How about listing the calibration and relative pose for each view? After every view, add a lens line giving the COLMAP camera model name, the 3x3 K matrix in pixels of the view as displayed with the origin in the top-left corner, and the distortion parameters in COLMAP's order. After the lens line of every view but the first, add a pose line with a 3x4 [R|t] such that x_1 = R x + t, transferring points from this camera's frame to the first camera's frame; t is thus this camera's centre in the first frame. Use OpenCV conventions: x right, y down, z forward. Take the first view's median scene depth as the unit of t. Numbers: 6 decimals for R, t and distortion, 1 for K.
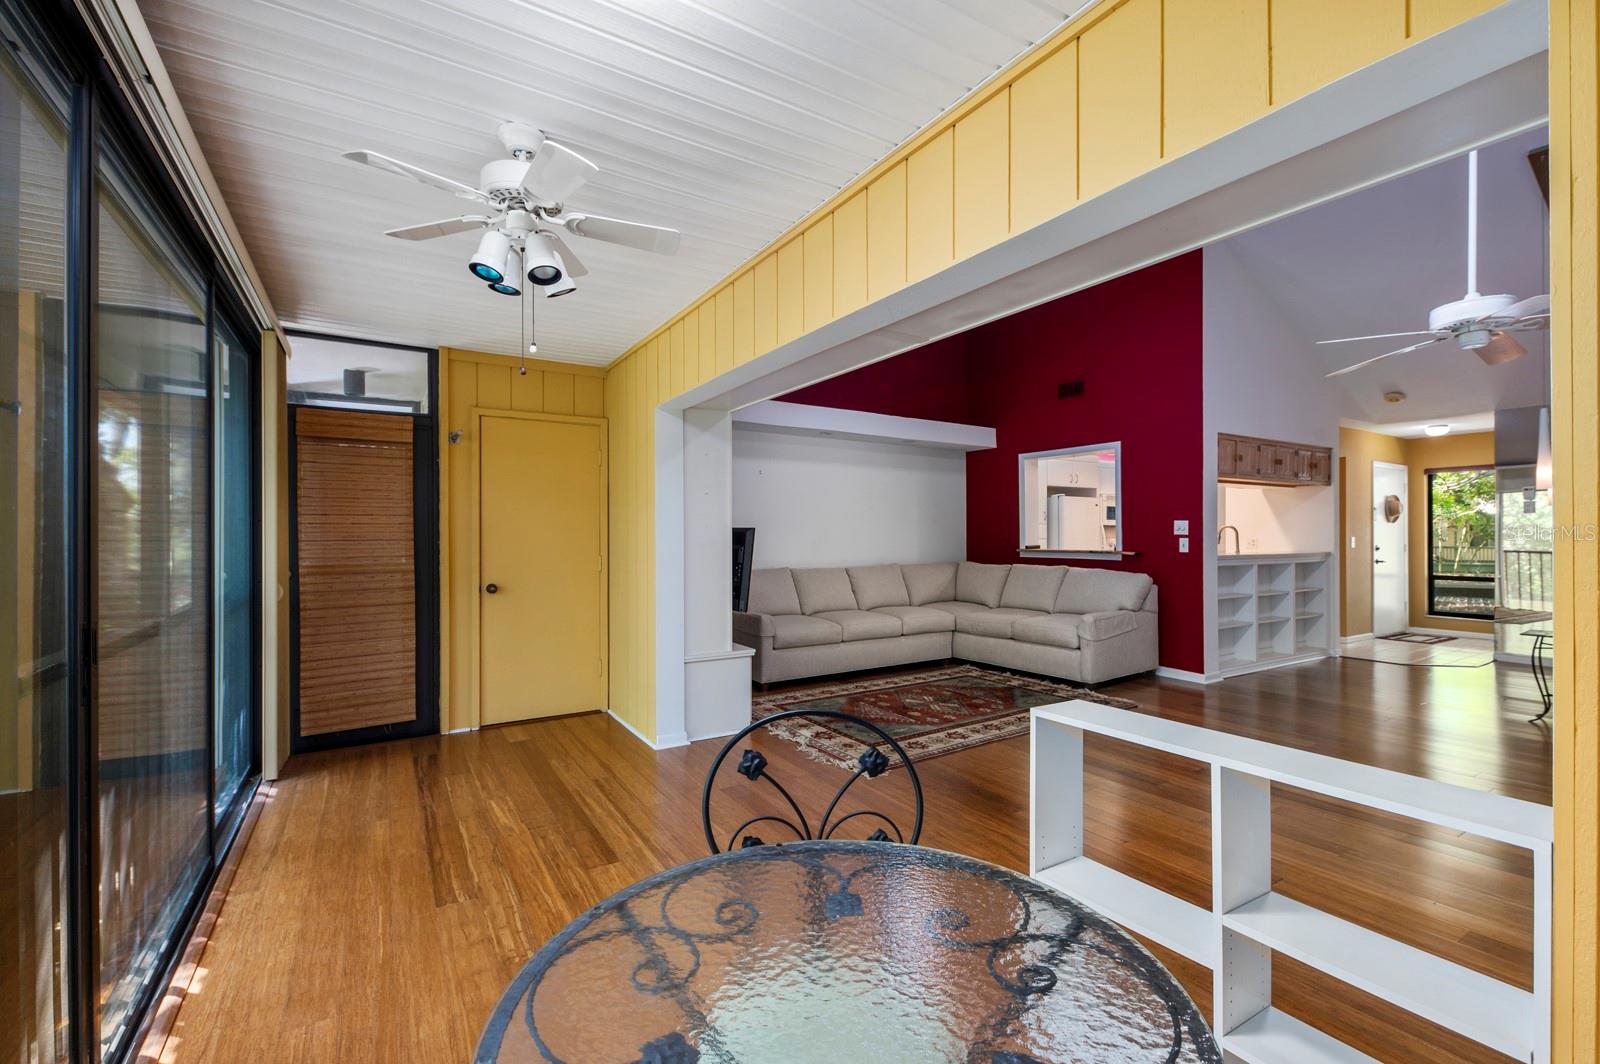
lens RADIAL K [[690.6, 0, 816.0], [0, 690.6, 536.0], [0, 0, 1]] dist [0.014757, -0.000056]
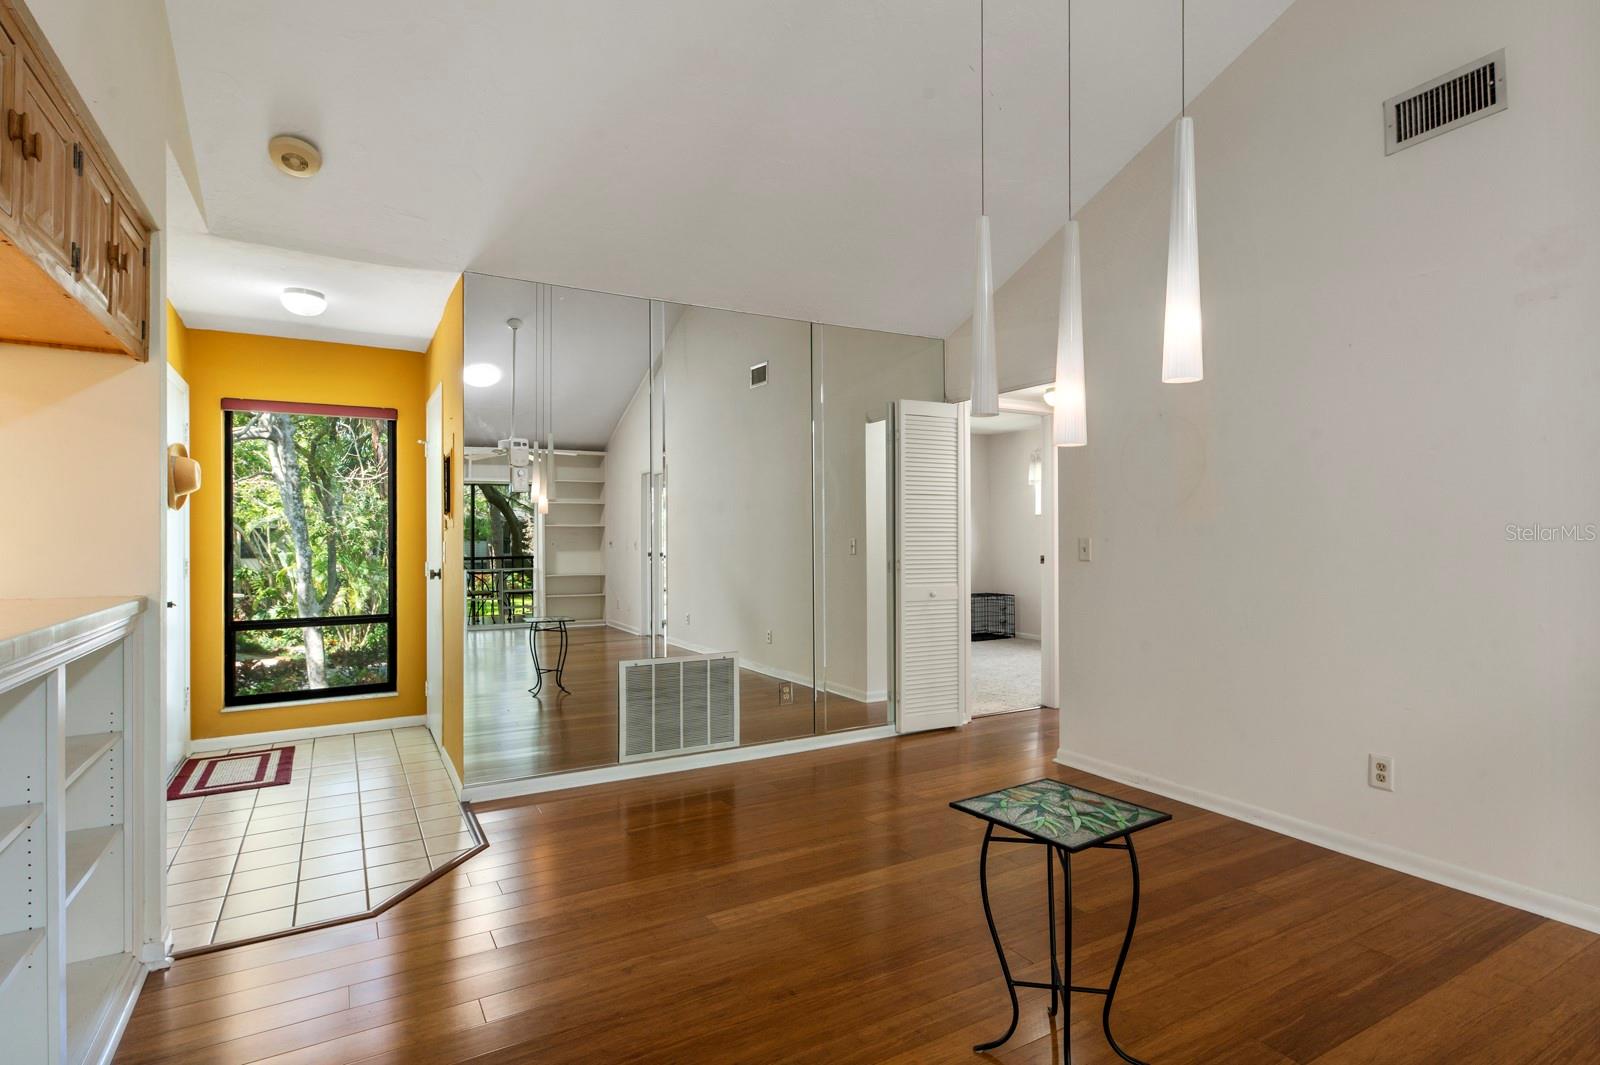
lens RADIAL K [[806.8, 0, 812.8], [0, 806.8, 528.4], [0, 0, 1]] dist [0.003897, 0.000013]
pose [[0.036452, 0.010397, 0.999281, 0.497872], [0.006913, 0.999919, -0.010656, 0.001213], [-0.999311, 0.007296, 0.036377, 0.848645]]
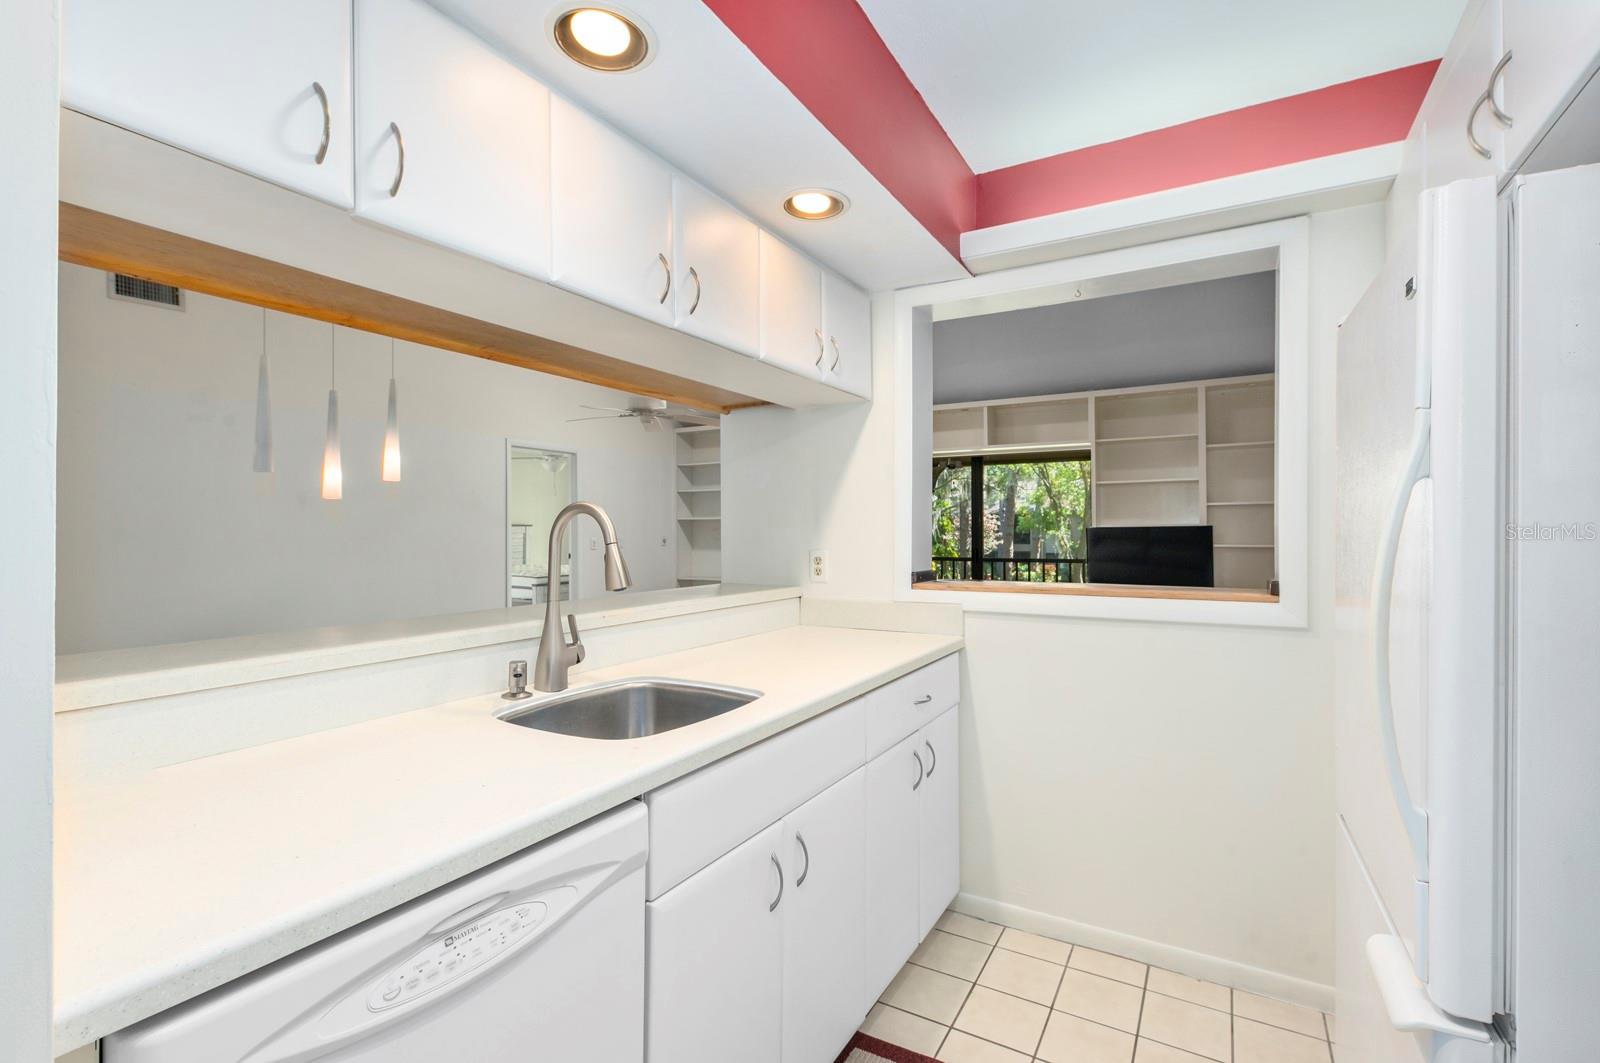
lens RADIAL K [[729.1, 0, 809.7], [0, 729.1, 523.6], [0, 0, 1]] dist [0.010543, -0.000109]
pose [[-0.884358, -0.000835, -0.466808, 0.740016], [0.002459, 0.999976, -0.006447, -0.008179], [0.466803, -0.006850, -0.884335, 1.439294]]
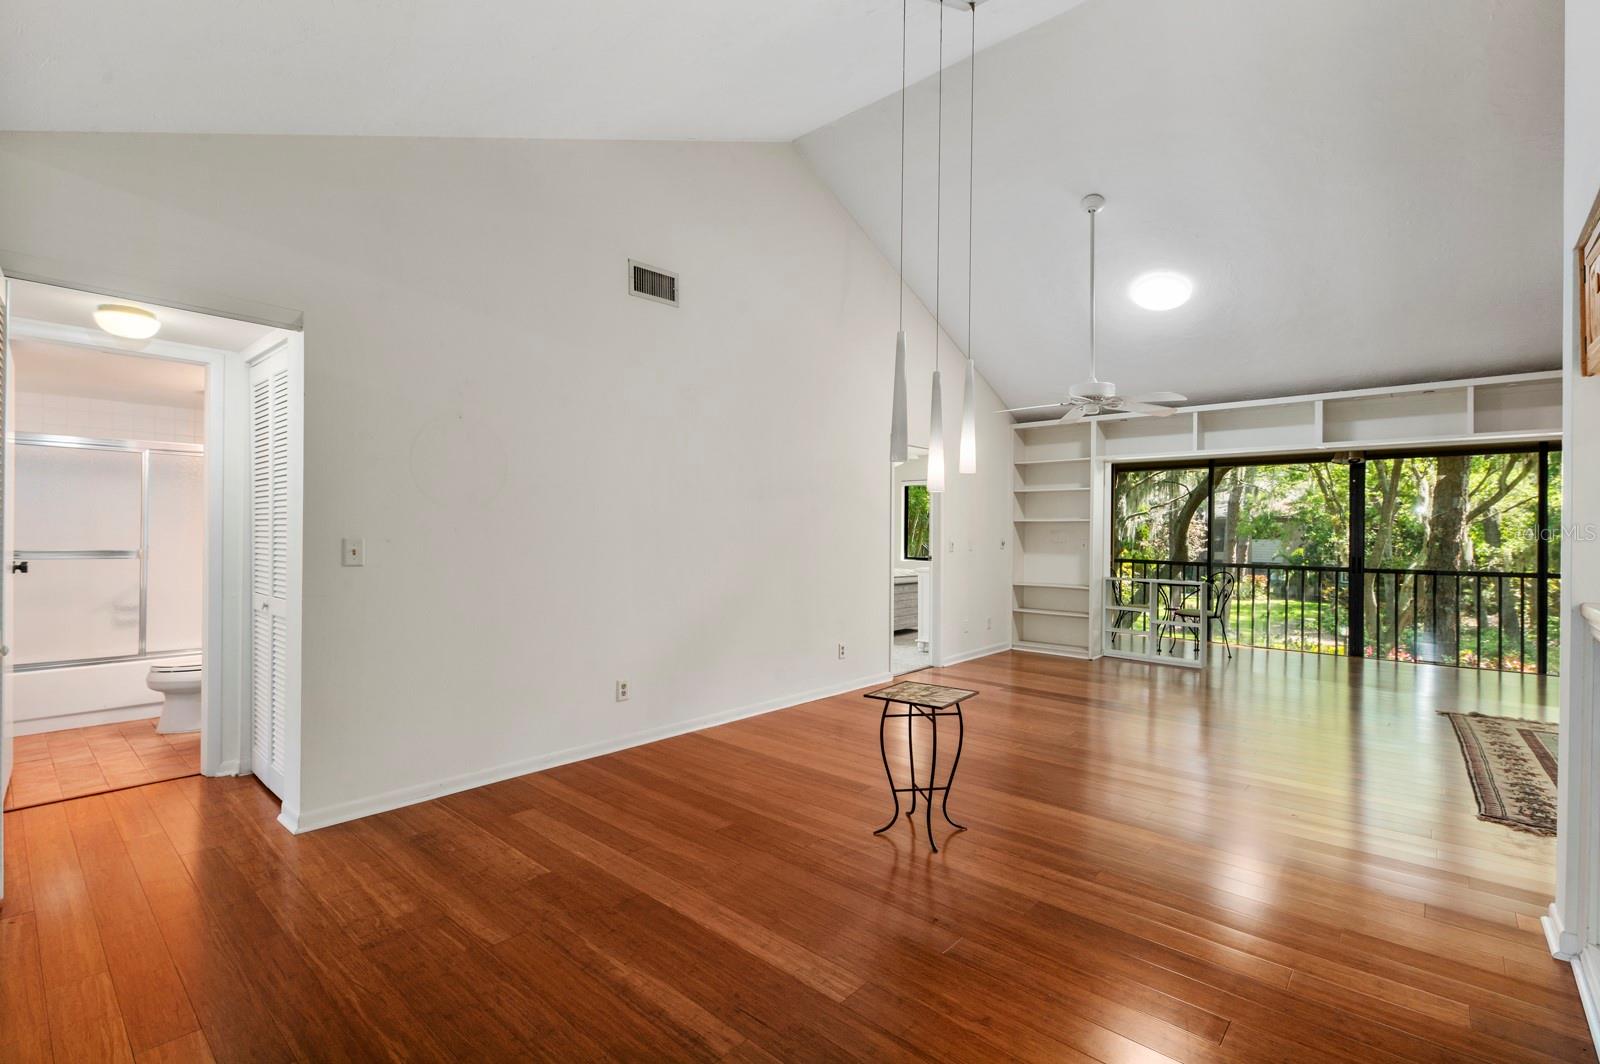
lens RADIAL K [[715.9, 0, 801.2], [0, 715.9, 533.5], [0, 0, 1]] dist [0.015938, -0.003705]
pose [[-0.962189, -0.007682, -0.272274, 1.028722], [-0.009060, 0.999952, 0.003802, -0.004684], [0.272232, 0.006125, -0.962212, 1.218224]]
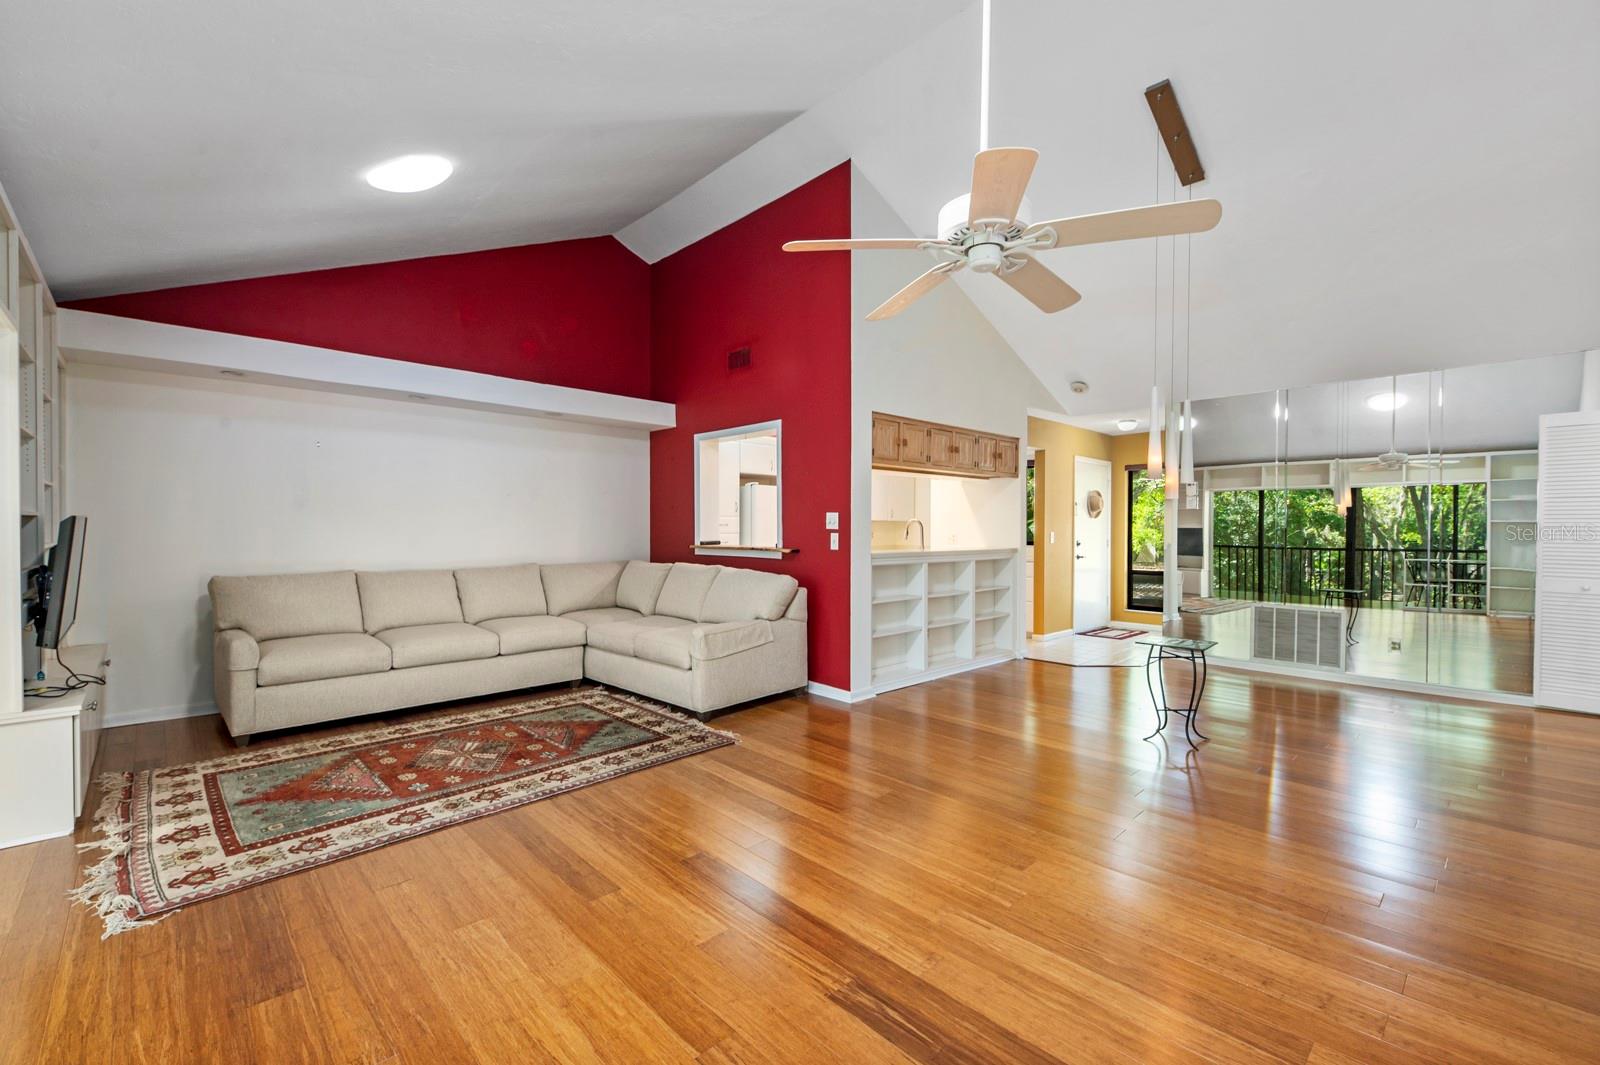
lens RADIAL K [[671.0, 0, 802.2], [0, 671.0, 540.4], [0, 0, 1]] dist [0.011148, -0.000208]
pose [[0.981640, 0.001011, 0.190738, 0.328916], [-0.004047, 0.999871, 0.015524, -0.000688], [-0.190698, -0.016011, 0.981518, 0.190421]]
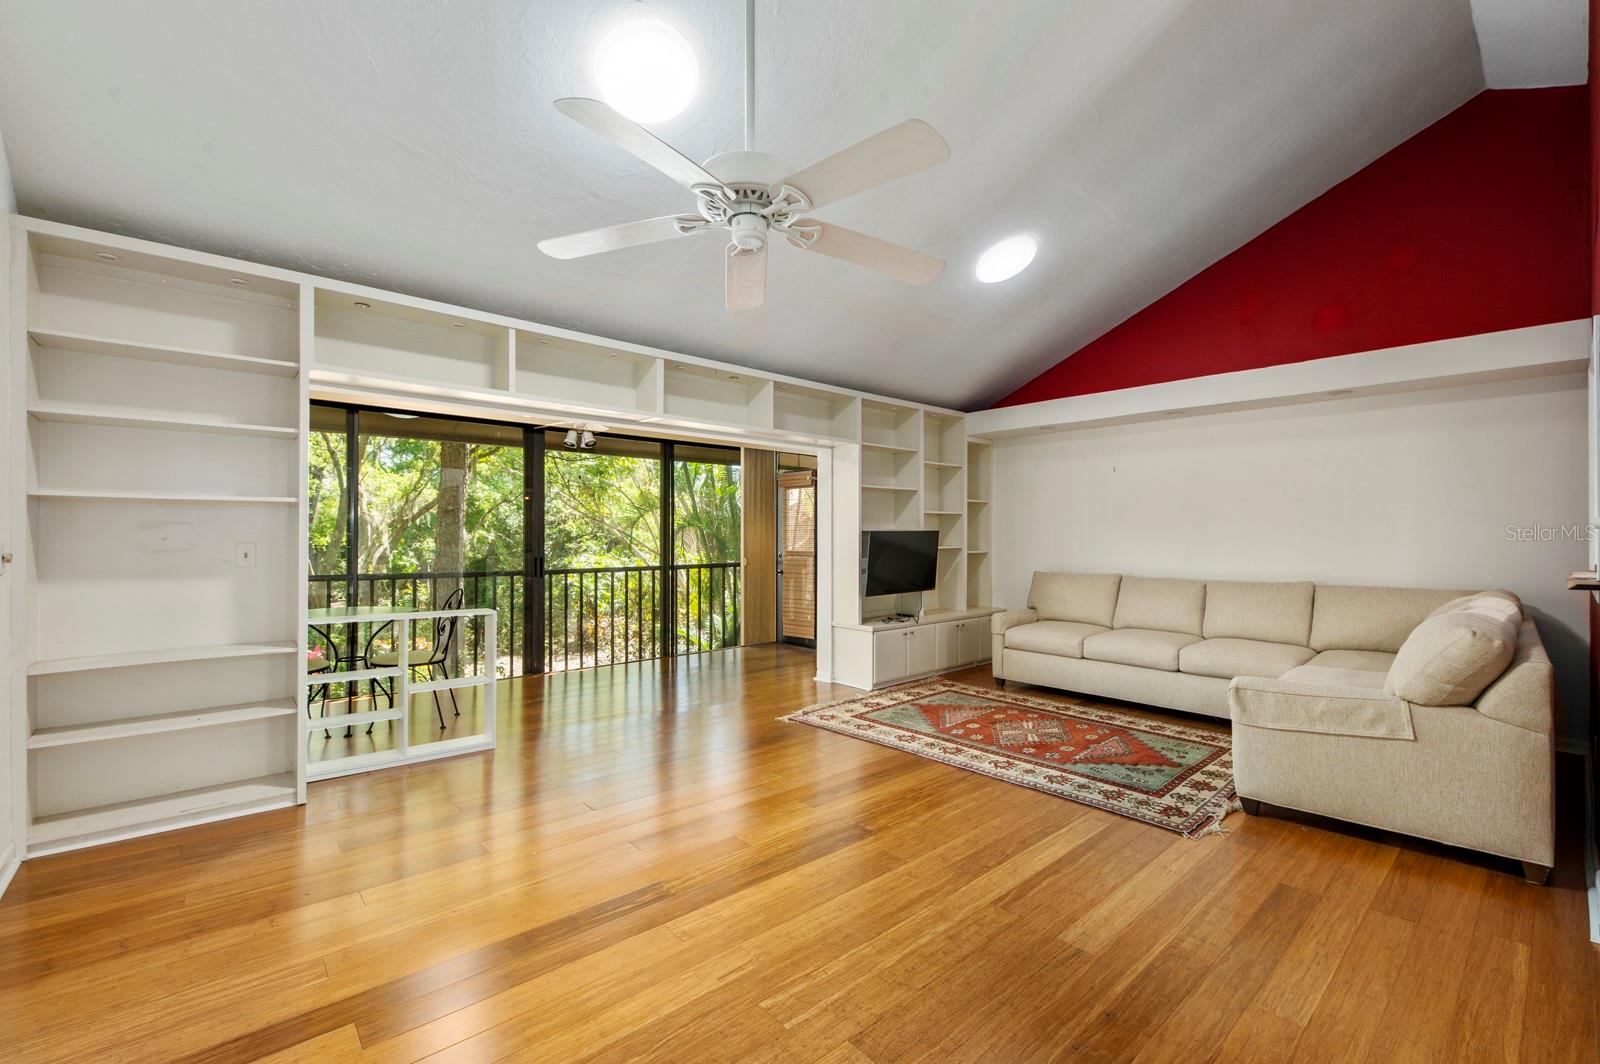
lens RADIAL K [[670.4, 0, 811.9], [0, 670.4, 535.4], [0, 0, 1]] dist [0.005658, -0.000119]
pose [[0.162053, -0.000951, -0.986782, 0.811971], [-0.005122, 0.999985, -0.001804, -0.000968], [0.986769, 0.005347, 0.162046, 0.505215]]
